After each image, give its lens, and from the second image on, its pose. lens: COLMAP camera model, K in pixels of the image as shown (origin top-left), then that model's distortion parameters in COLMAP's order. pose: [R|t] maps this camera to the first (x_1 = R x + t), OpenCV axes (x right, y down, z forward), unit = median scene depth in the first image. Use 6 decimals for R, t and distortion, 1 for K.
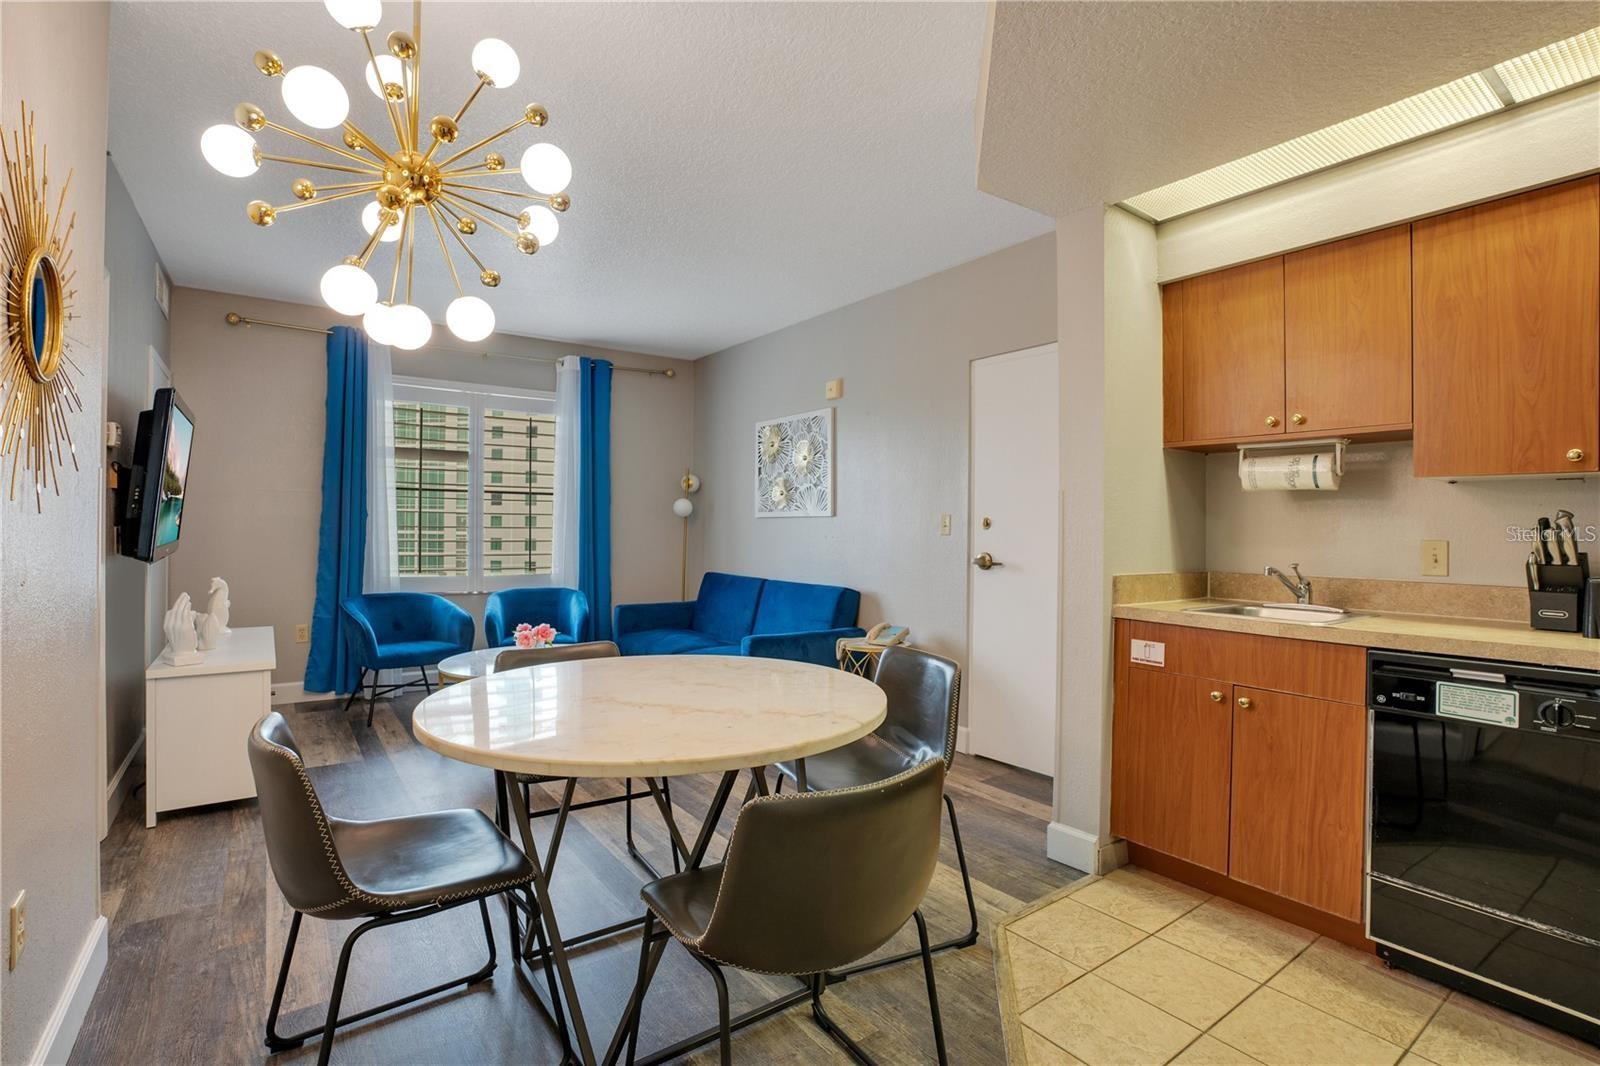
lens RADIAL K [[760.1, 0, 772.1], [0, 760.1, 530.1], [0, 0, 1]] dist [-0.055487, 0.018533]
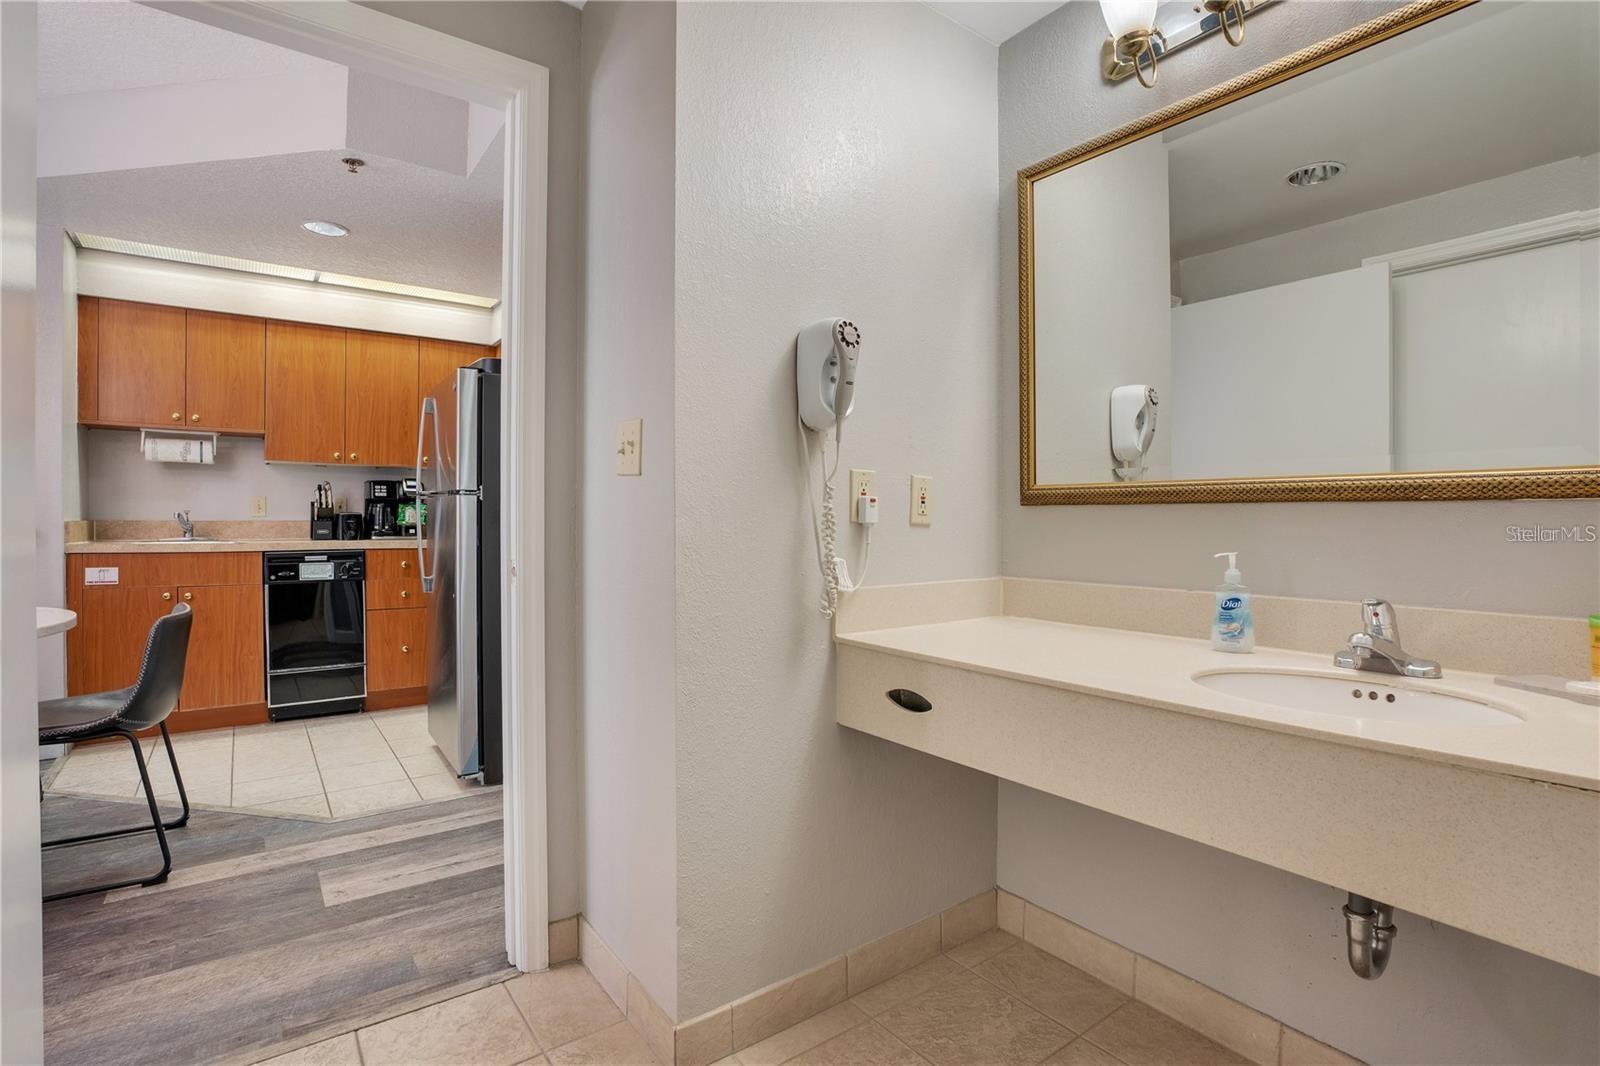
lens RADIAL K [[760.1, 0, 794.9], [0, 760.1, 527.0], [0, 0, 1]] dist [-0.055487, 0.018533]
pose [[-0.019275, -0.023943, 0.999527, -0.882094], [-0.002241, 0.999712, 0.023904, 0.041556], [-0.999812, -0.001779, -0.019323, -0.240626]]
